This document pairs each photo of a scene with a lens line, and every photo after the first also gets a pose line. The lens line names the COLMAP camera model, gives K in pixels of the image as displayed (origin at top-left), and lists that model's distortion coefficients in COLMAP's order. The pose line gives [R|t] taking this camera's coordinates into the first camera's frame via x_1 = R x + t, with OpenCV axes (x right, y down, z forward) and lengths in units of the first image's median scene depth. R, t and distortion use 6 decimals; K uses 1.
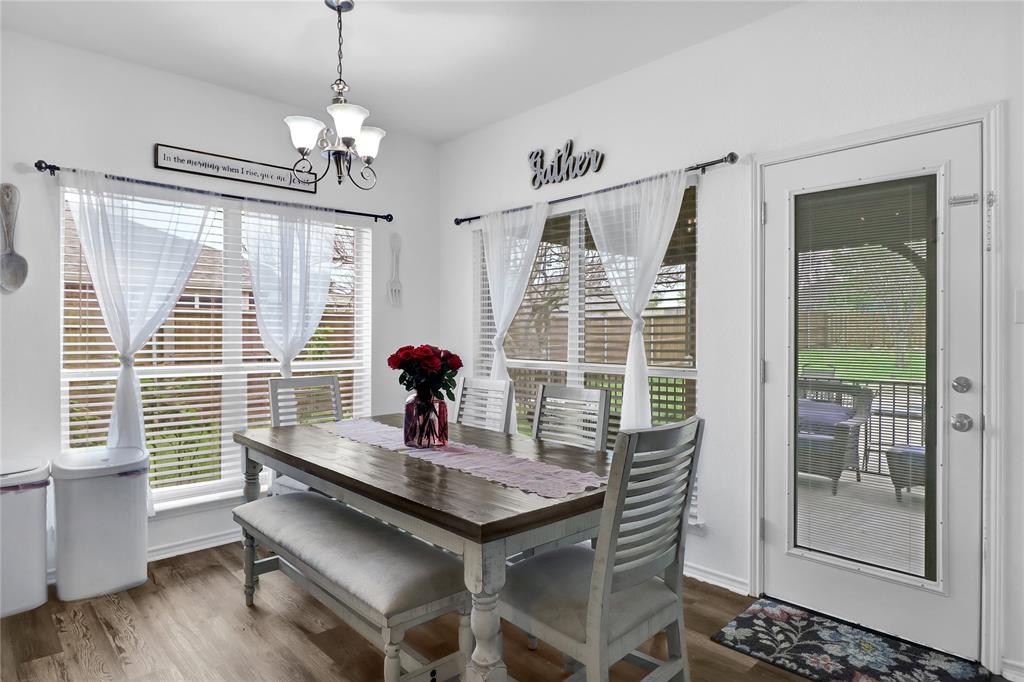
lens RADIAL K [[581.8, 0, 503.9], [0, 581.8, 329.5], [0, 0, 1]] dist [-0.016665, -0.000735]
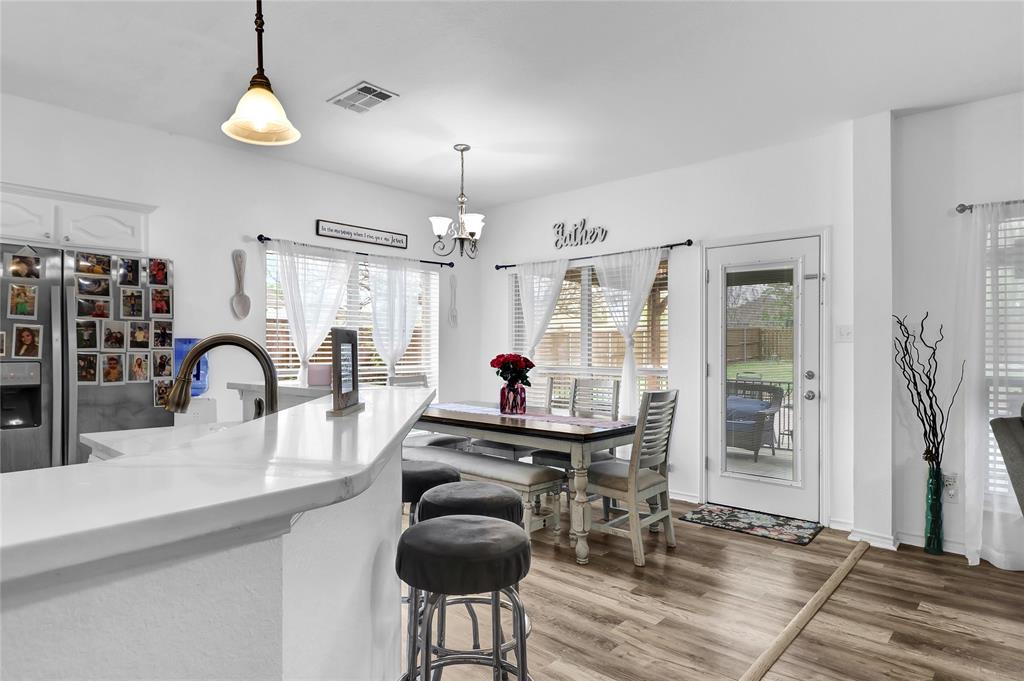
lens RADIAL K [[583.9, 0, 512.0], [0, 583.9, 340.5], [0, 0, 1]] dist [0.001040, -0.000119]
pose [[0.994886, 0.003947, 0.100930, -0.285035], [-0.003605, 0.999987, -0.003576, -0.005152], [-0.100943, 0.003194, 0.994887, -0.625864]]
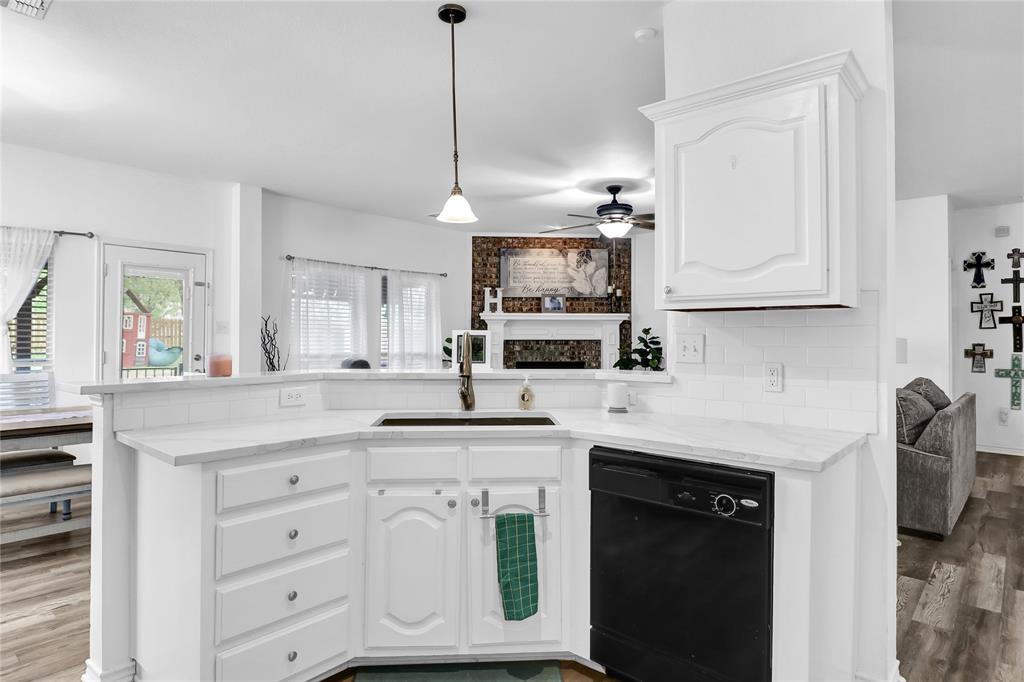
lens RADIAL K [[565.9, 0, 502.7], [0, 565.9, 338.6], [0, 0, 1]] dist [0.000535, -0.010216]
pose [[-0.095174, 0.001232, 0.995460, -1.394717], [-0.008566, 0.999961, -0.002057, 0.005594], [-0.995424, -0.008723, -0.095159, -0.066343]]
